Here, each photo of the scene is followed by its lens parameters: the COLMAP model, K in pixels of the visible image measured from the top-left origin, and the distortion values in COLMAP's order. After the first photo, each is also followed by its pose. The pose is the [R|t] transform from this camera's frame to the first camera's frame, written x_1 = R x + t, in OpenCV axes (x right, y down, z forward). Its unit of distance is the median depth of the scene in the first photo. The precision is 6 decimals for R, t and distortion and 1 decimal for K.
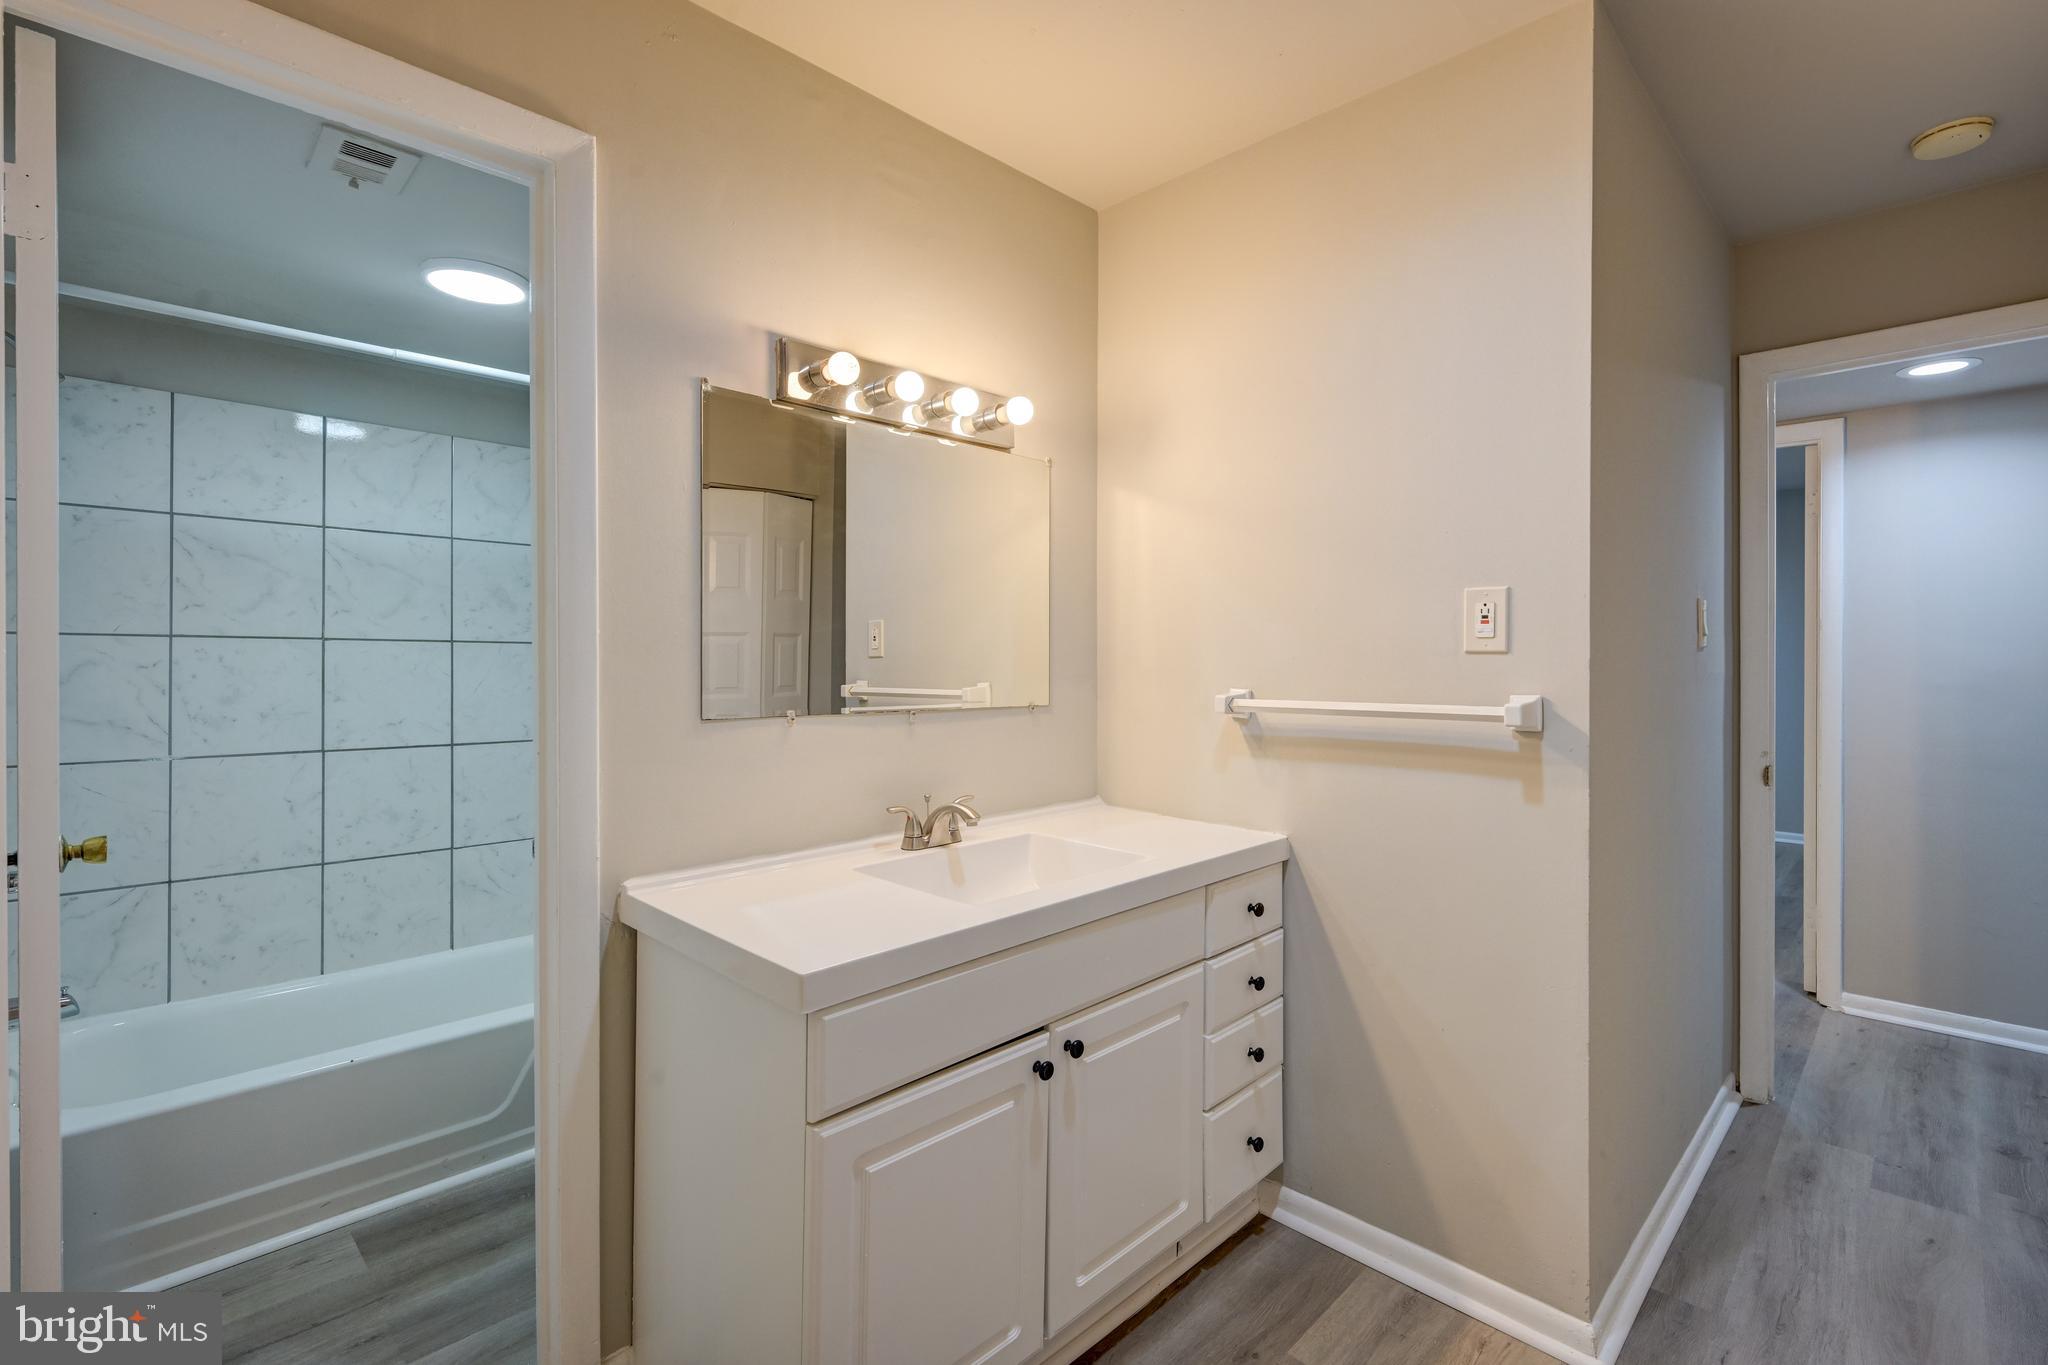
lens RADIAL K [[951.9, 0, 1051.5], [0, 951.9, 660.3], [0, 0, 1]] dist [-0.004101, 0.000813]
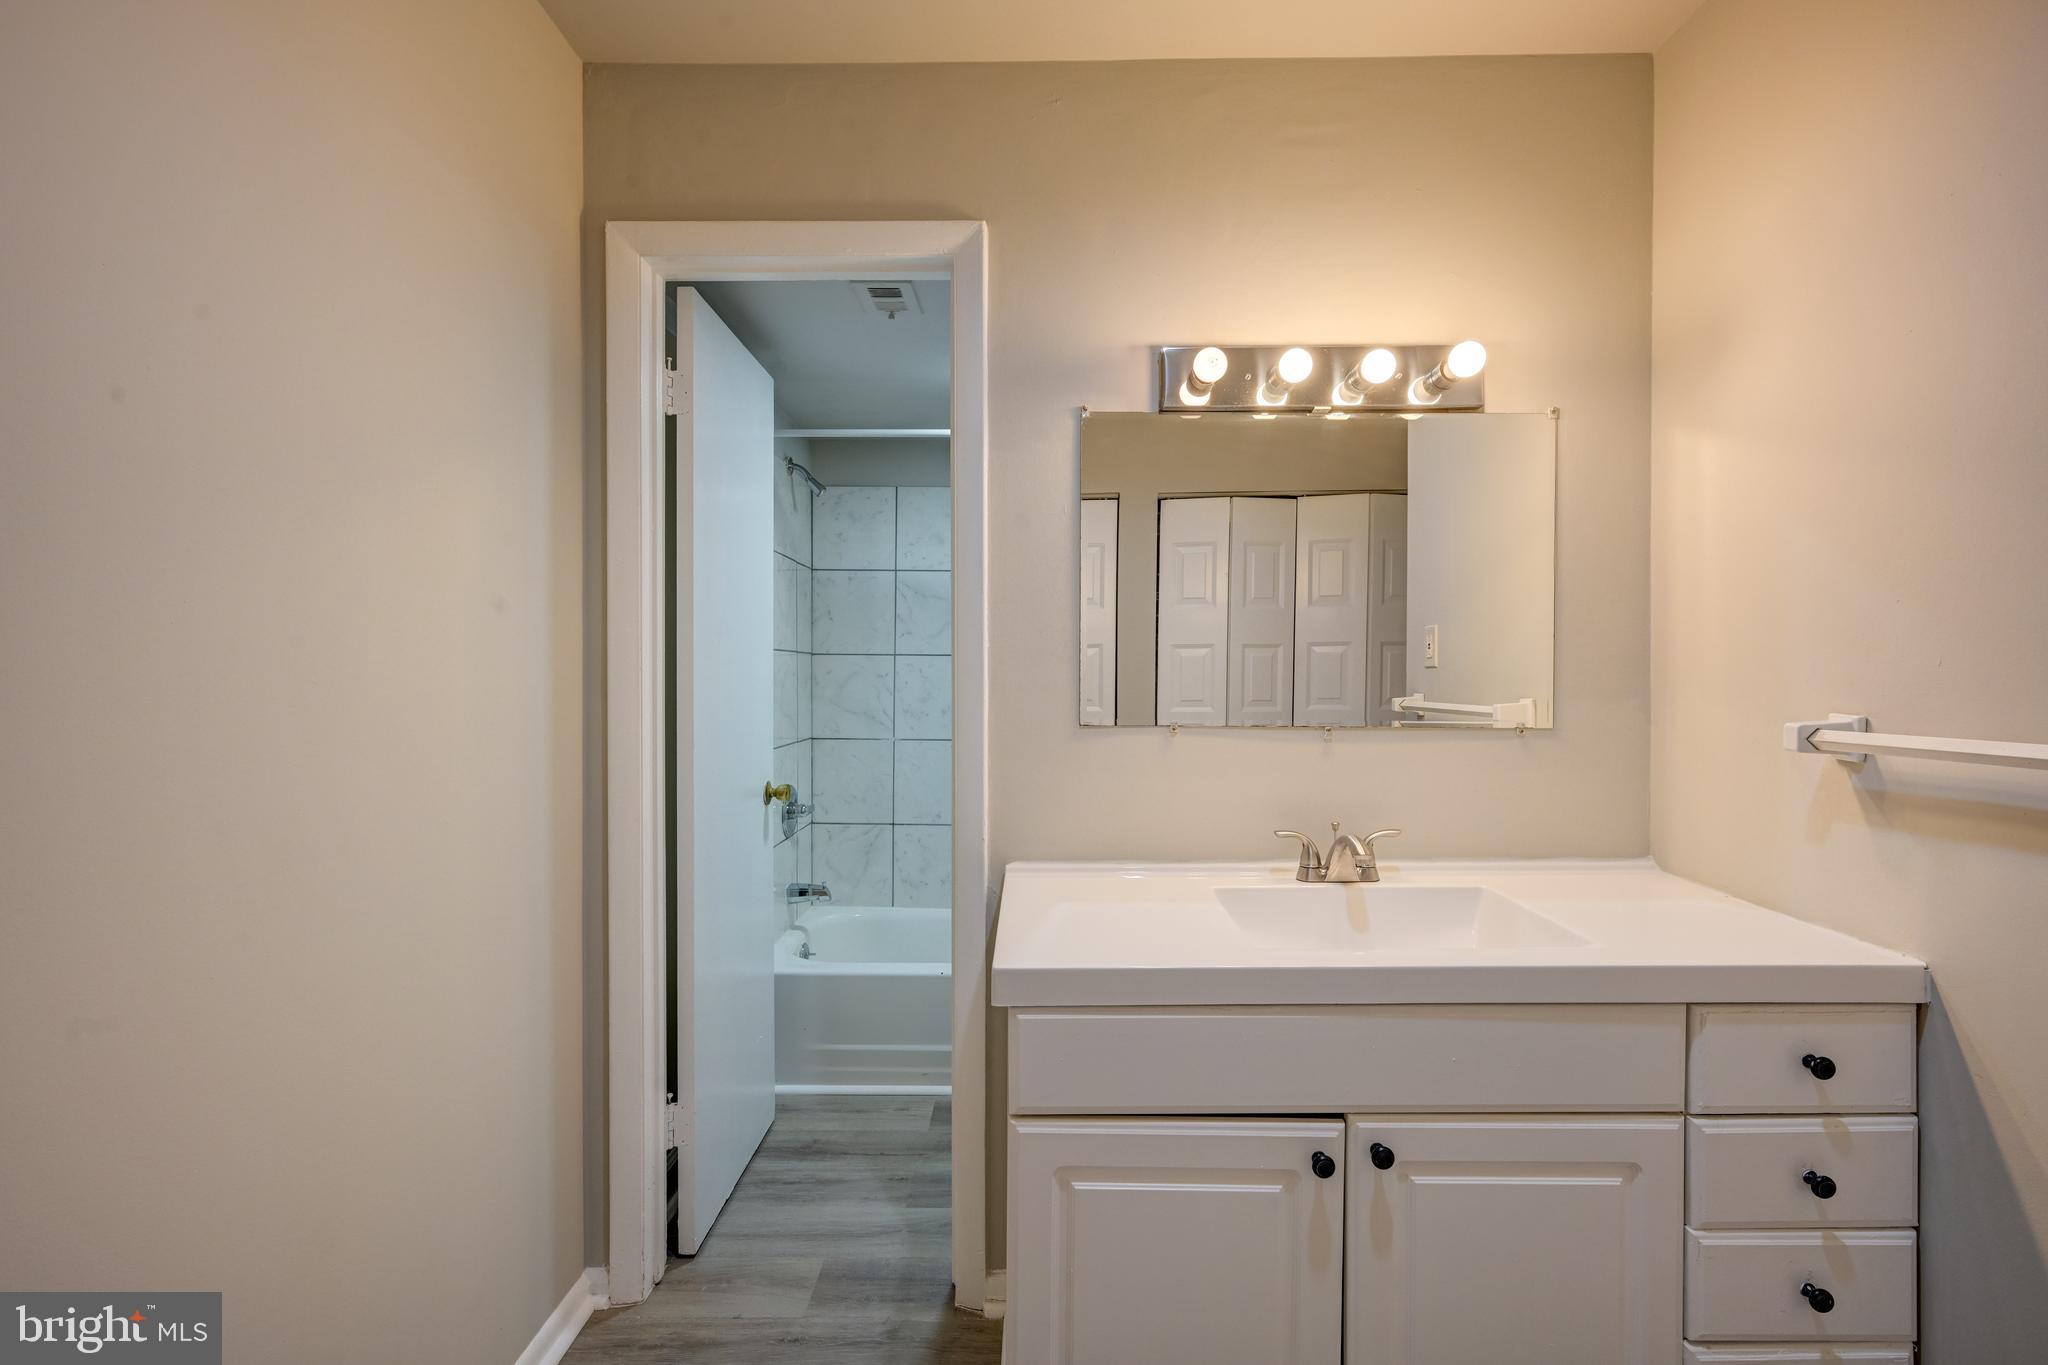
lens RADIAL K [[951.9, 0, 1024.0], [0, 951.9, 676.9], [0, 0, 1]] dist [-0.004101, 0.000813]
pose [[0.672813, 0.002928, -0.739807, 0.308810], [-0.000089, 0.999992, 0.003876, 0.002925], [0.739813, -0.002542, 0.672808, 0.184166]]
